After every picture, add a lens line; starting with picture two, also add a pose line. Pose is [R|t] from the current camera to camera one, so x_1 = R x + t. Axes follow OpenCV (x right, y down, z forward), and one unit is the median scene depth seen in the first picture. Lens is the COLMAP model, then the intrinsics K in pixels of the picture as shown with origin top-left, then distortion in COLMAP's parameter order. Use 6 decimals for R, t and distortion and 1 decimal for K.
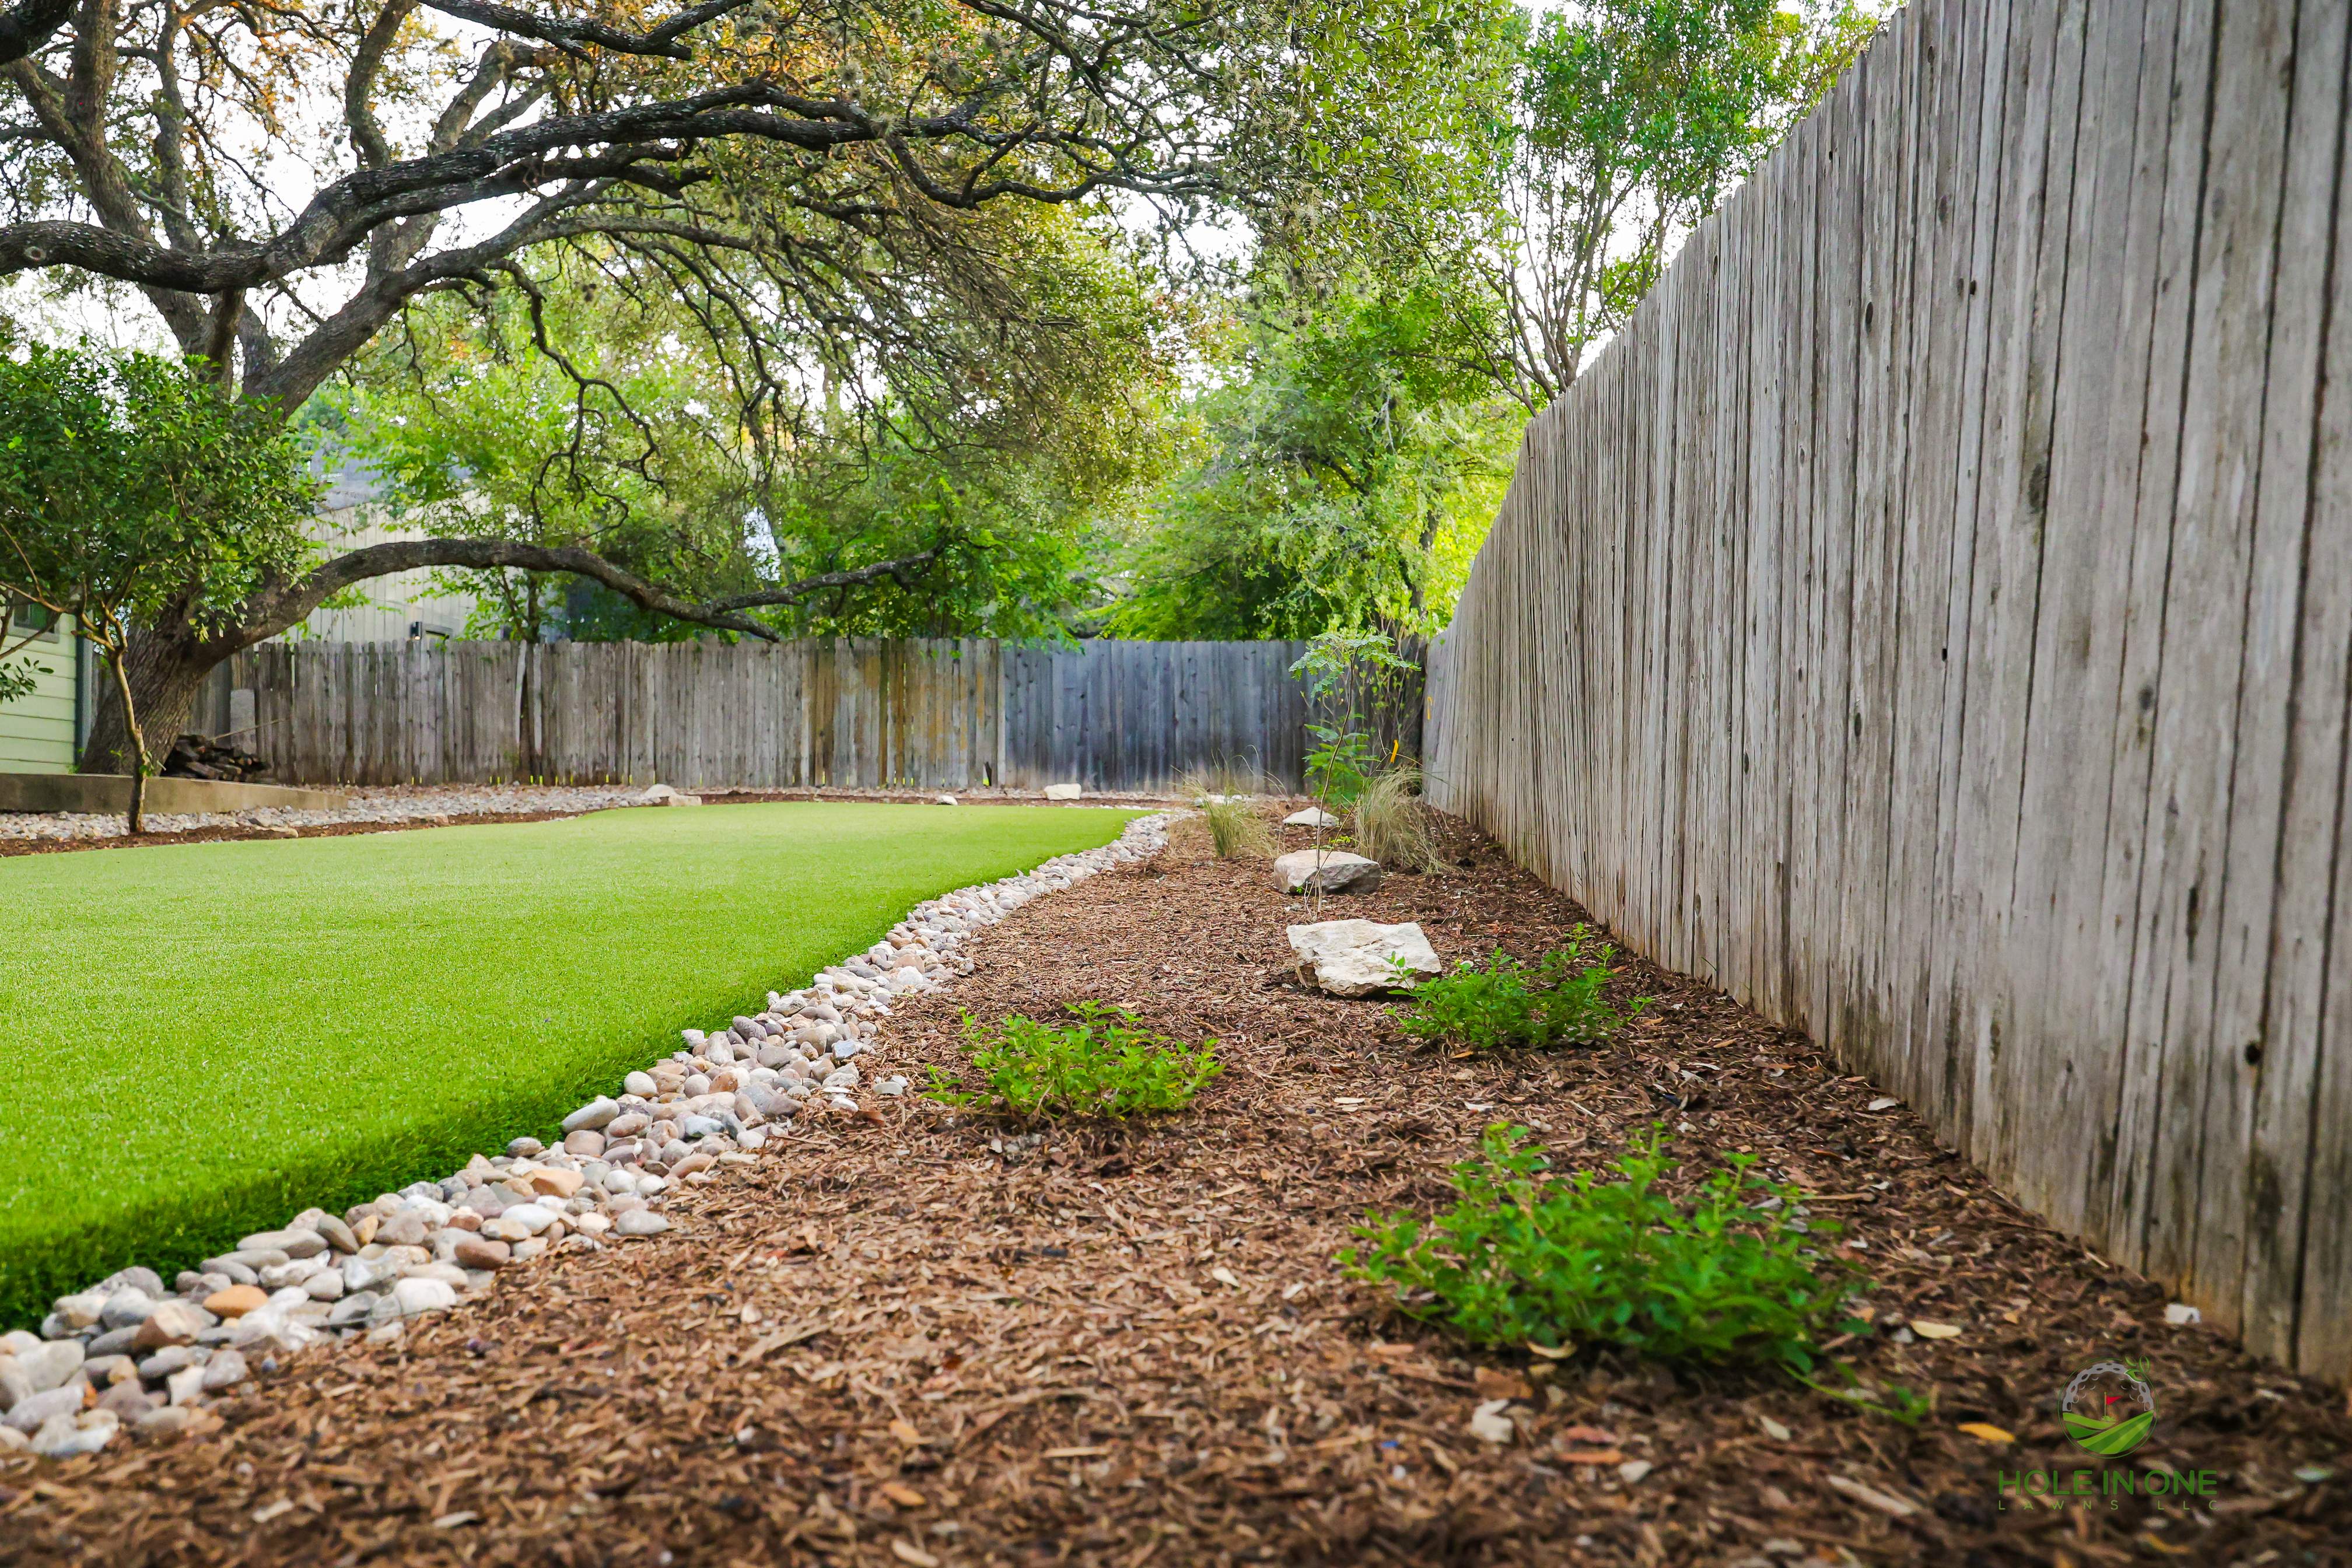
lens RADIAL K [[1912.8, 0, 1194.2], [0, 1912.8, 786.2], [0, 0, 1]] dist [-0.005418, 0.008305]
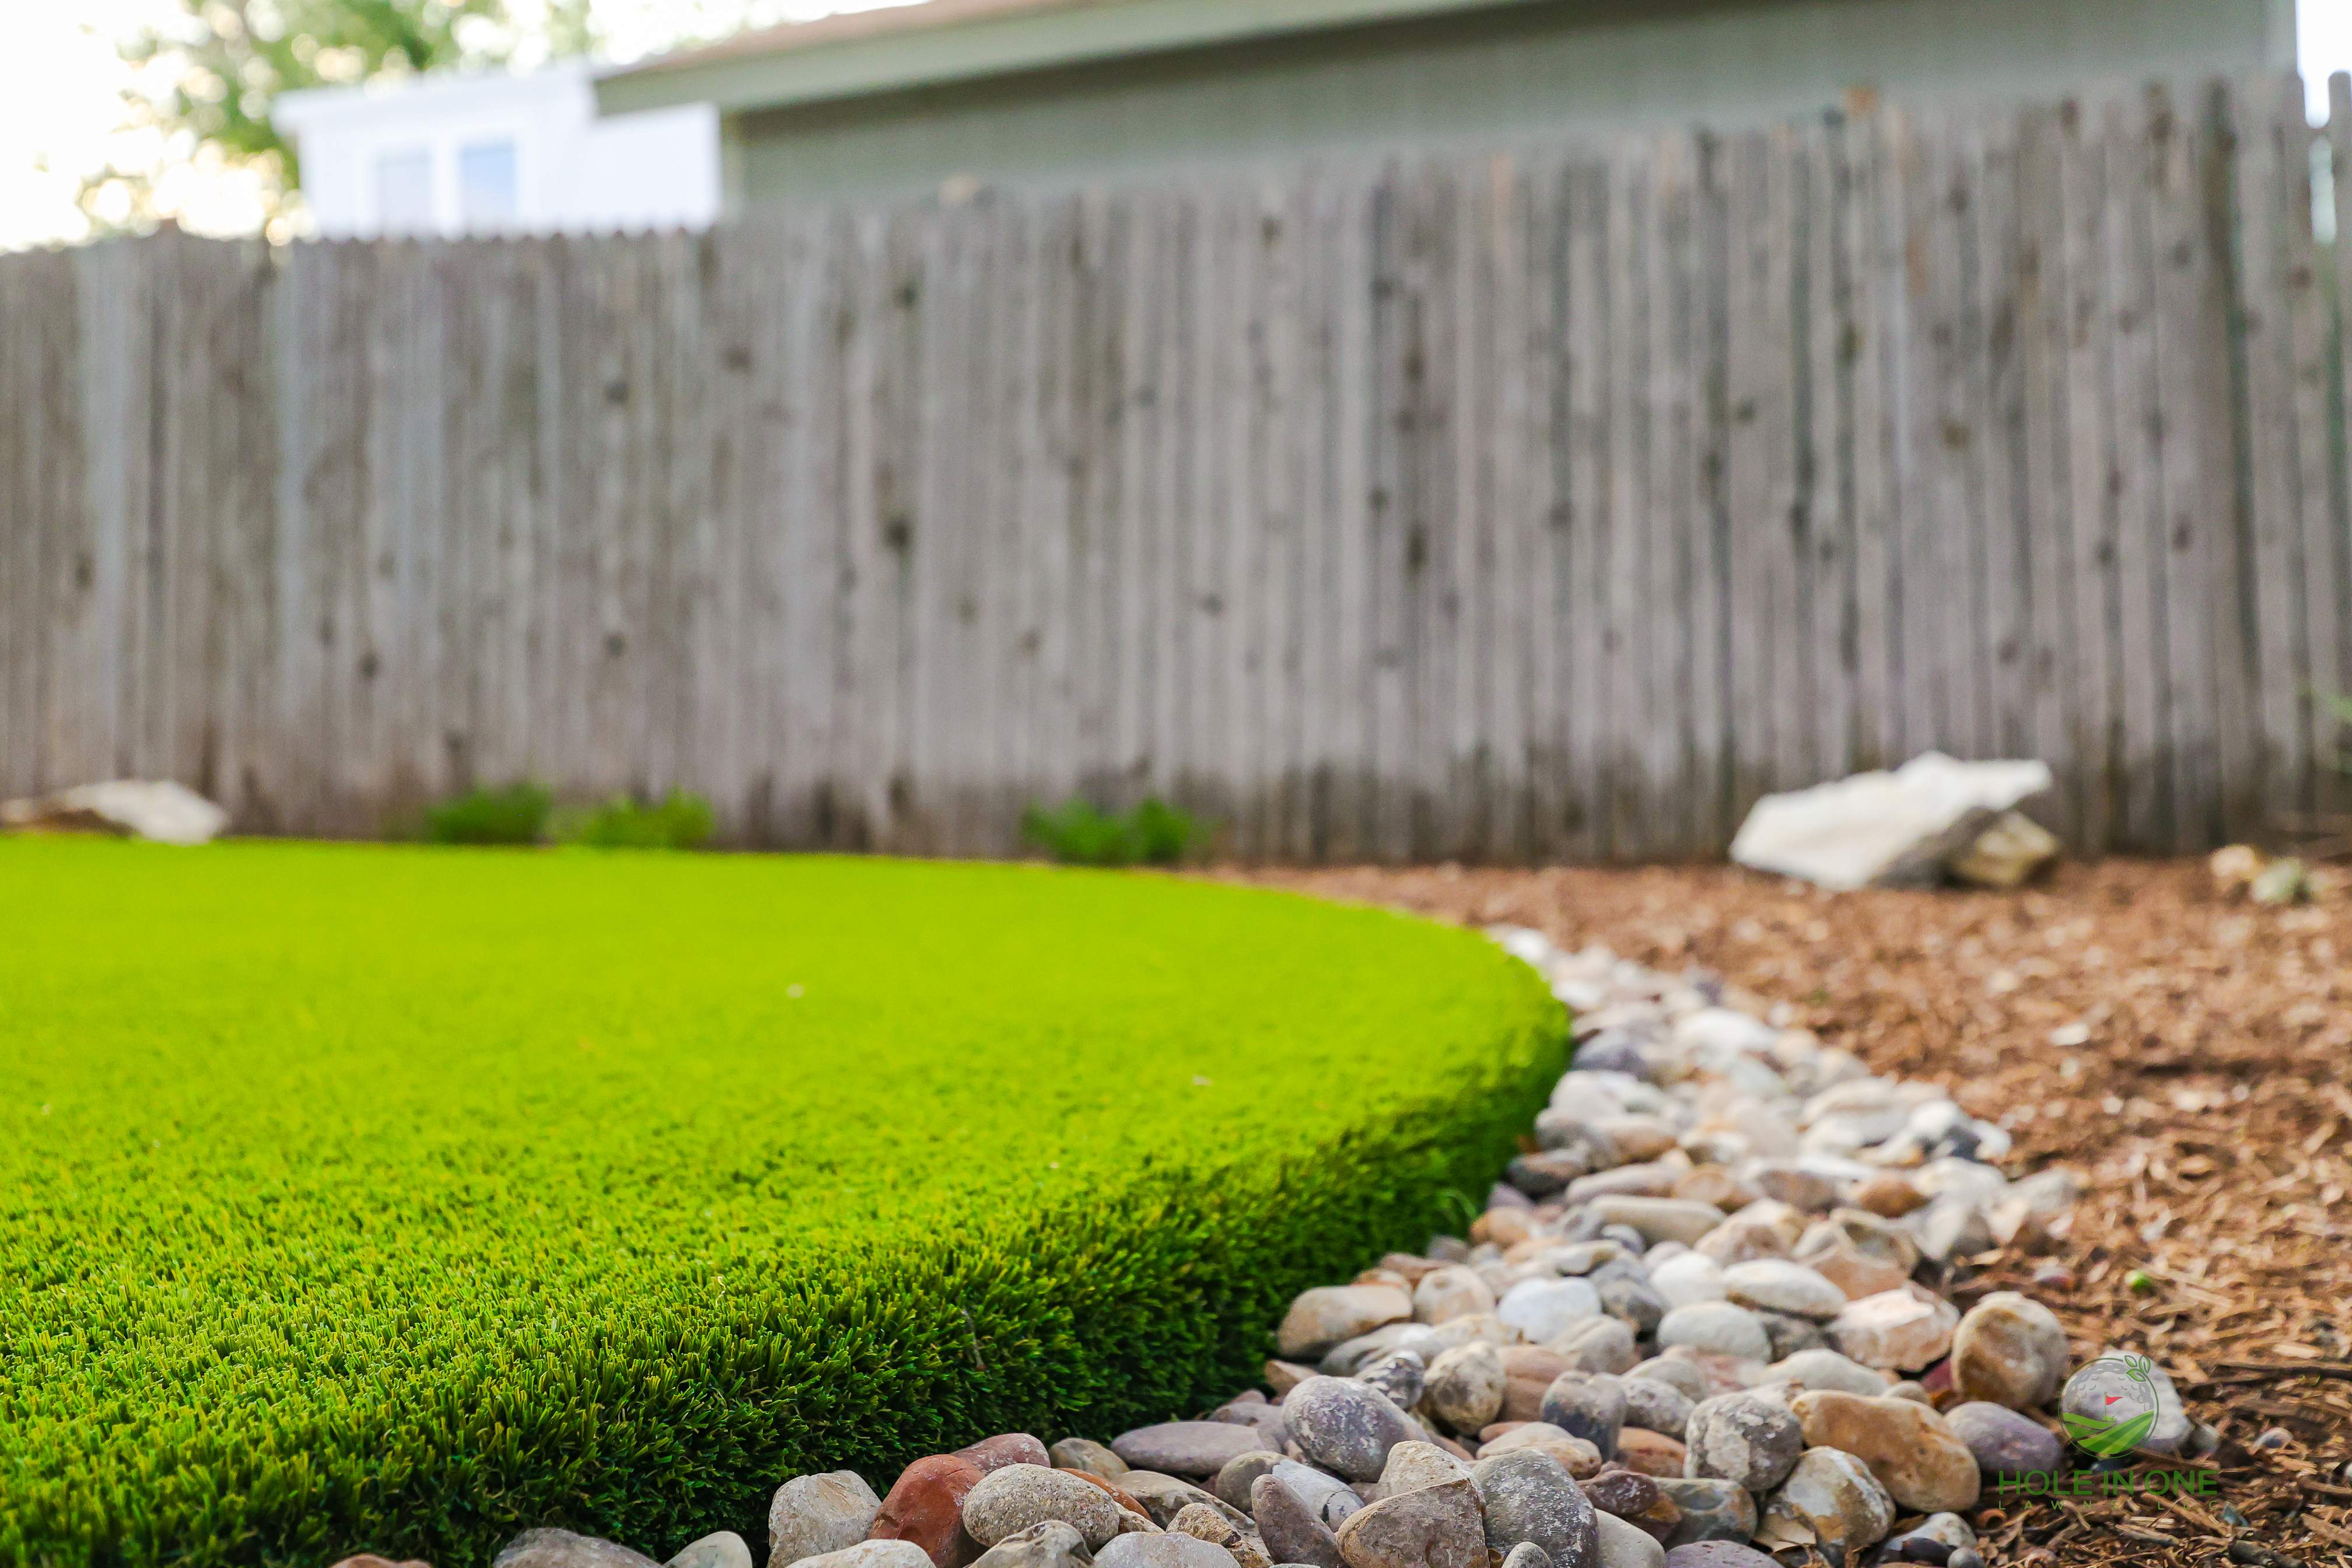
lens RADIAL K [[2246.8, 0, 1205.5], [0, 2246.8, 785.9], [0, 0, 1]] dist [0.005581, 0.000000]
pose [[0.199986, -0.005407, 0.979784, -1.100278], [-0.000963, 0.999983, 0.005715, 0.060728], [-0.979798, -0.002087, 0.199977, 0.095776]]
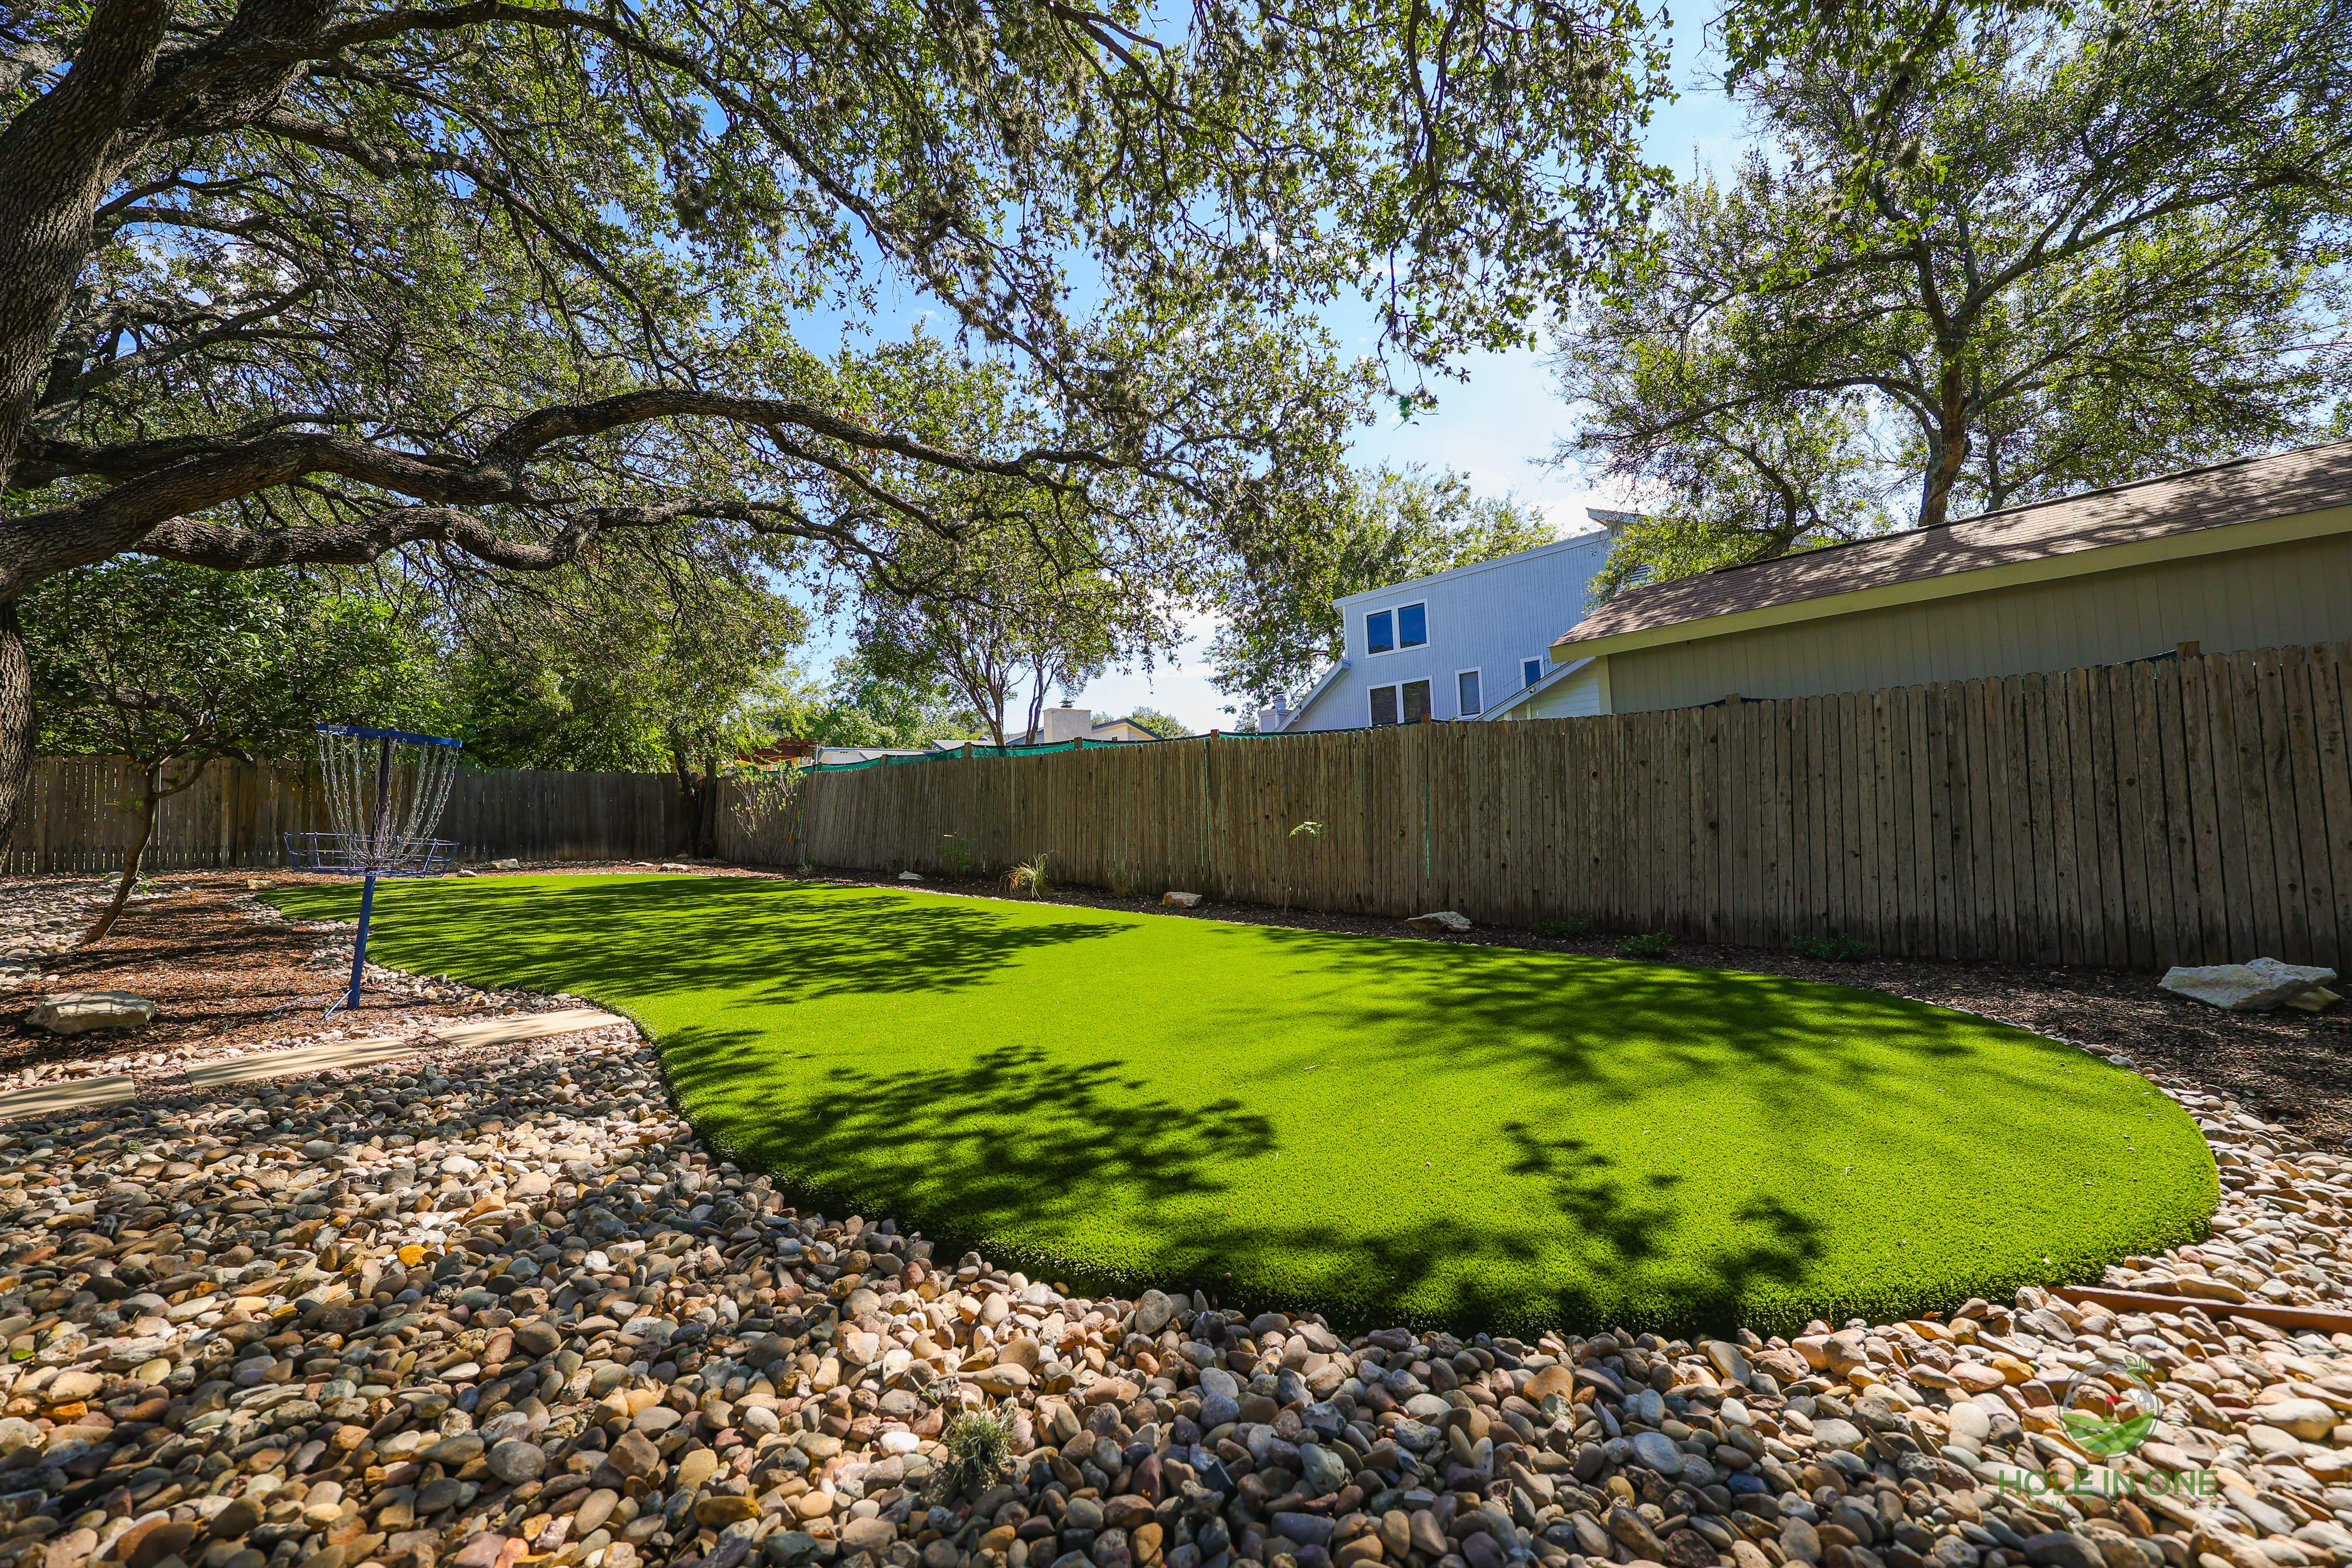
lens RADIAL K [[959.4, 0, 1165.9], [0, 959.4, 797.5], [0, 0, 1]] dist [0.006696, -0.001212]
pose [[0.640769, 0.013471, 0.767616, -1.673814], [0.014186, 0.999468, -0.029381, -0.102956], [-0.767603, 0.029716, 0.640237, 0.222295]]
